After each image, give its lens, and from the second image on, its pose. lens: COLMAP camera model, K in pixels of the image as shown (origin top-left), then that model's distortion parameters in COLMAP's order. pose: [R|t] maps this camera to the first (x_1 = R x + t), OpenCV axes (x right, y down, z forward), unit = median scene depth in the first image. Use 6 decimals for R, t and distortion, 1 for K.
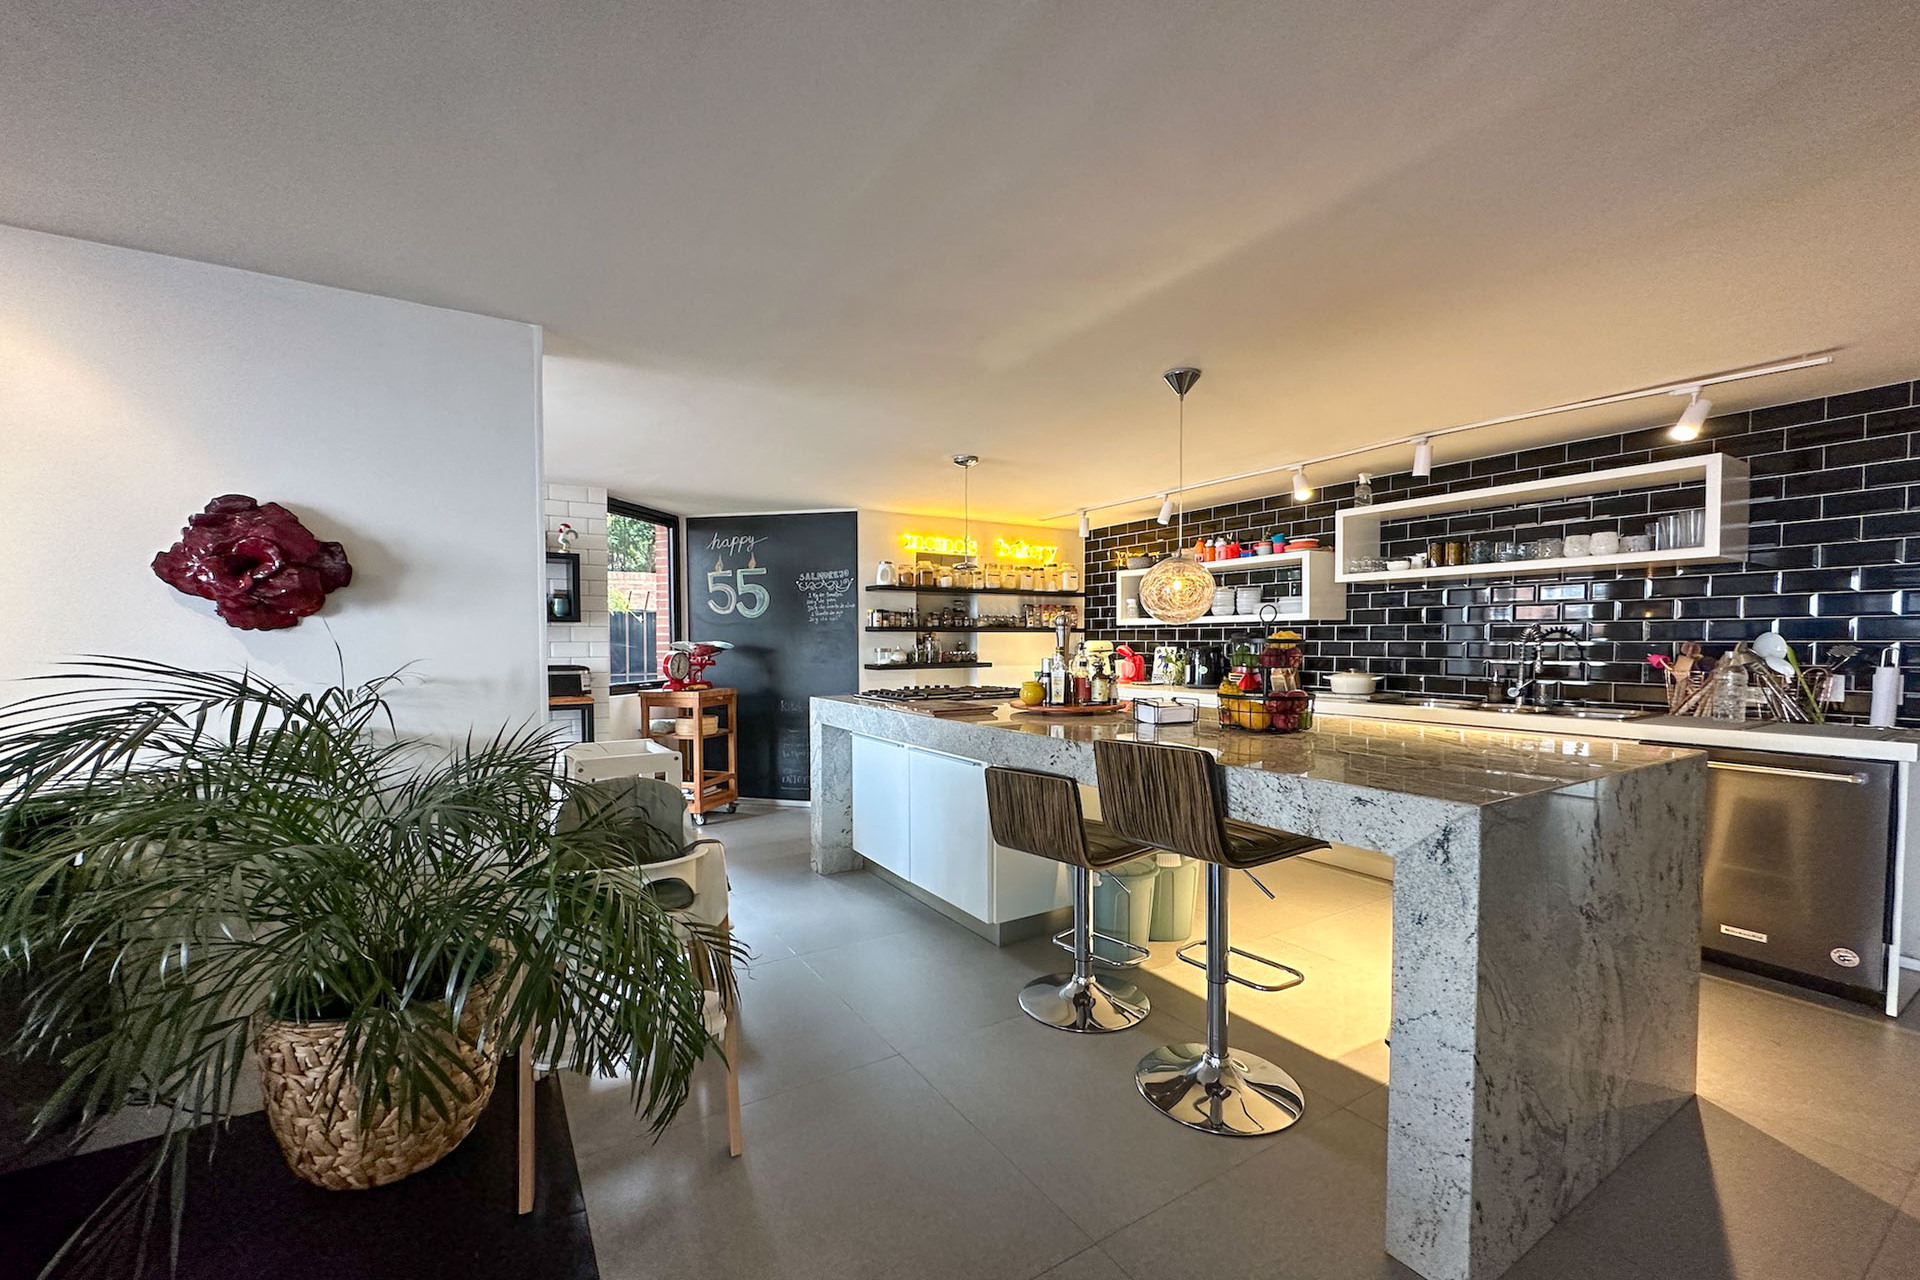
lens RADIAL K [[778.6, 0, 962.2], [0, 778.6, 638.0], [0, 0, 1]] dist [0.003876, -0.000432]
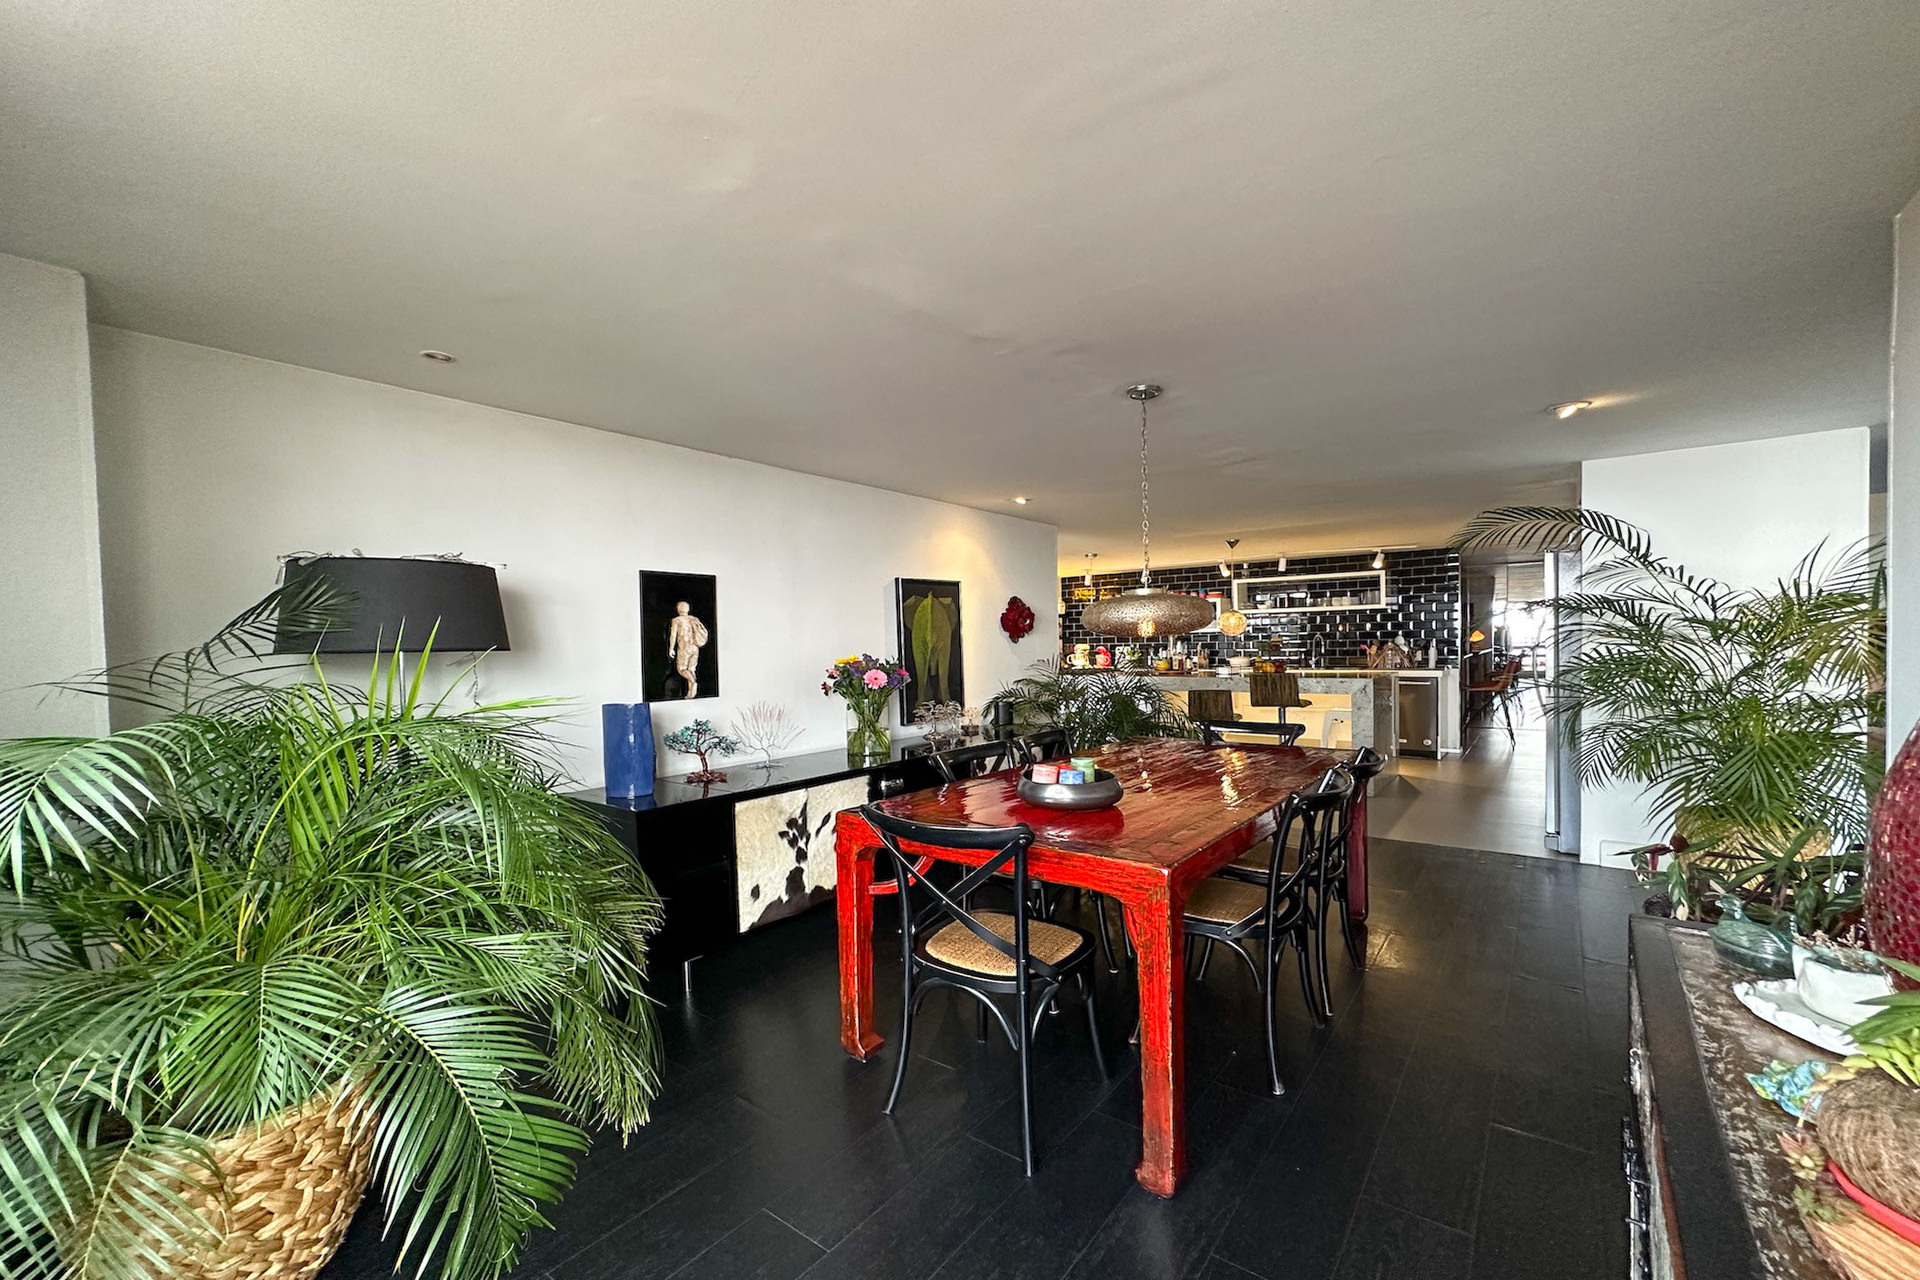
lens RADIAL K [[778.6, 0, 954.5], [0, 778.6, 646.3], [0, 0, 1]] dist [0.003876, -0.000432]
pose [[0.938338, -0.017780, 0.345261, -0.742297], [0.016786, 0.999842, 0.005869, -0.006631], [-0.345310, 0.000288, 0.938489, -0.553283]]
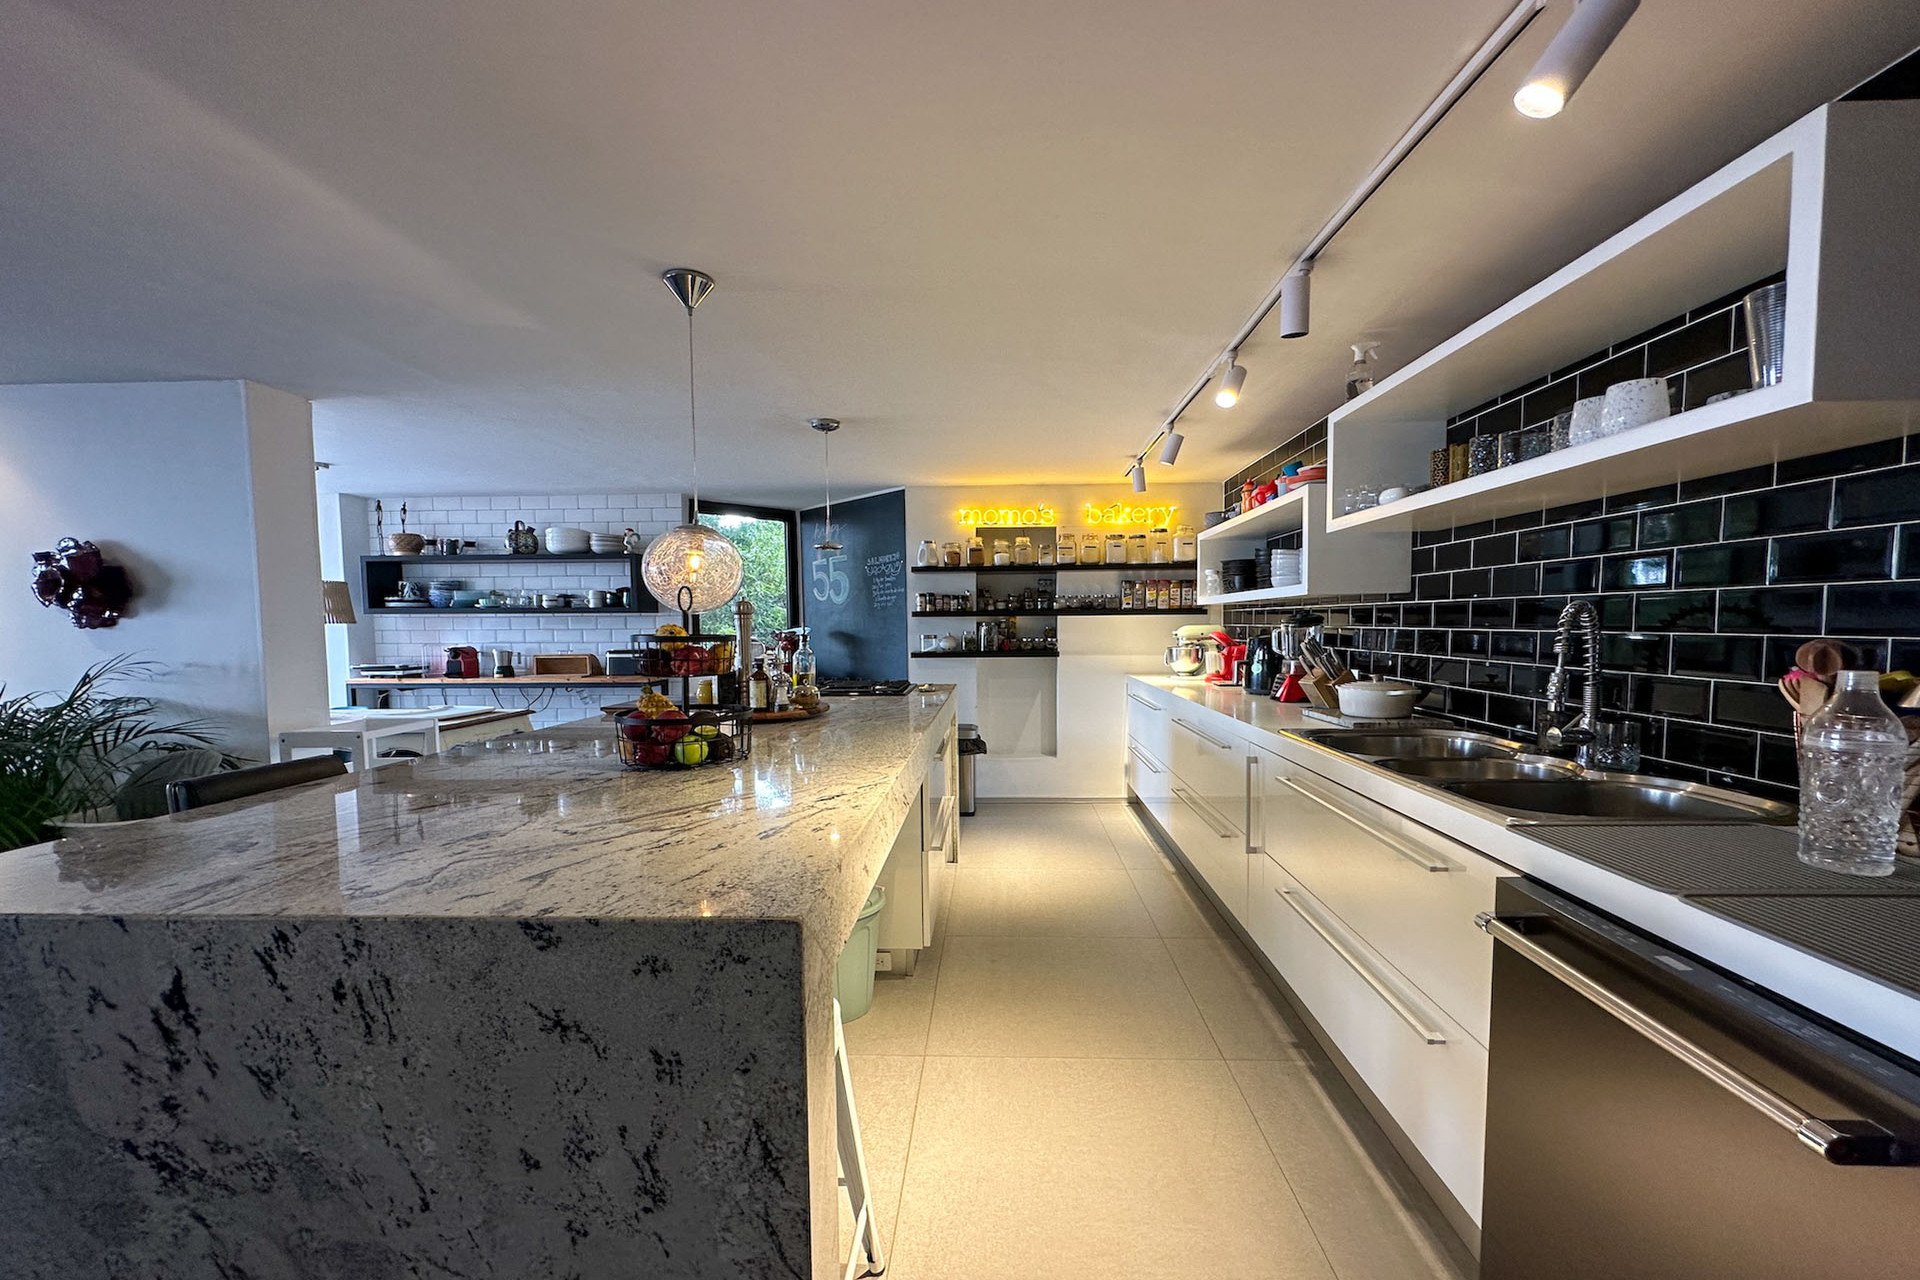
lens RADIAL K [[778.6, 0, 965.4], [0, 778.6, 652.9], [0, 0, 1]] dist [0.003876, -0.000432]
pose [[0.822877, 0.018070, -0.567933, 0.463857], [0.008356, 0.999001, 0.043892, -0.005448], [0.568159, -0.040864, 0.821904, 0.260287]]
